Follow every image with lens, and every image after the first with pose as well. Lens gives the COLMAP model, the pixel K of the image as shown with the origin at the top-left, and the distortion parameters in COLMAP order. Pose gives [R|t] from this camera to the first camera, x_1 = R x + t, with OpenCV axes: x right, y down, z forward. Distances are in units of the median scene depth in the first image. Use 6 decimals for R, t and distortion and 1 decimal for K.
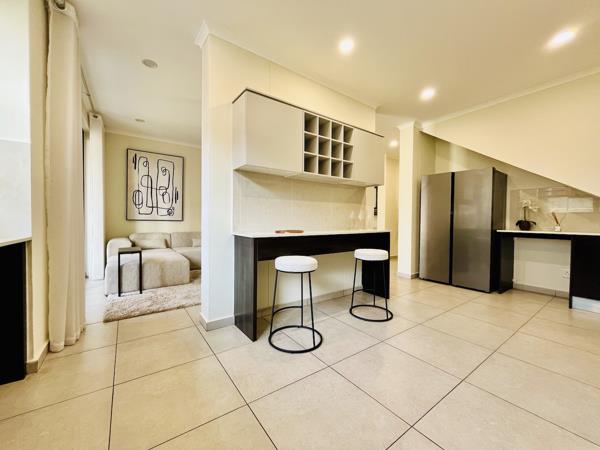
lens RADIAL K [[242.0, 0, 294.5], [0, 242.0, 224.7], [0, 0, 1]] dist [-0.001902, -0.000947]
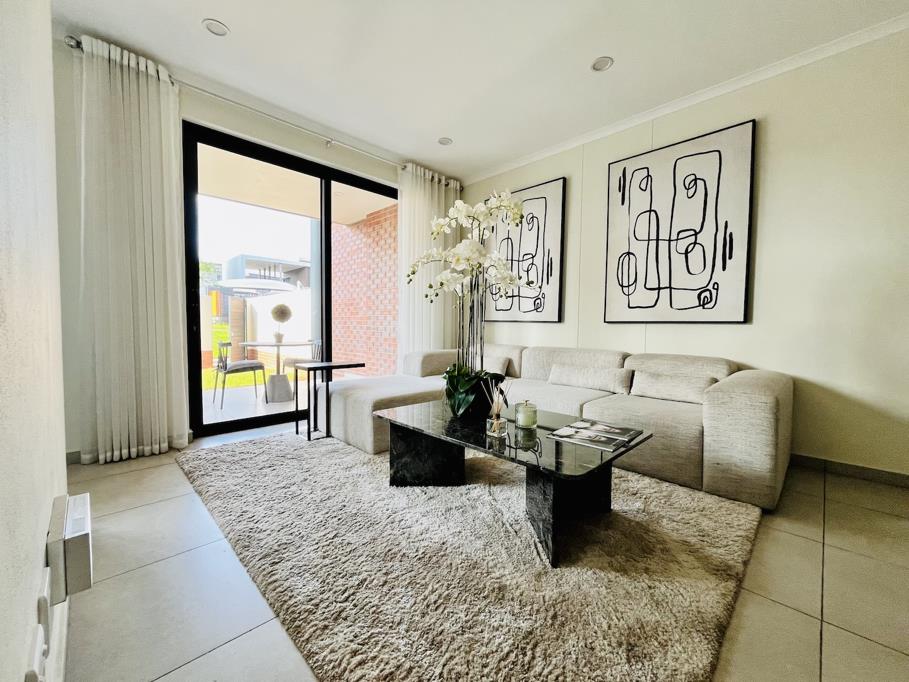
lens RADIAL K [[366.6, 0, 451.8], [0, 366.6, 341.6], [0, 0, 1]] dist [-0.001902, -0.000947]
pose [[0.165044, 0.026700, -0.985925, -0.052920], [-0.025804, 0.999408, 0.022746, 0.008159], [0.985949, 0.021687, 0.165636, 0.564536]]
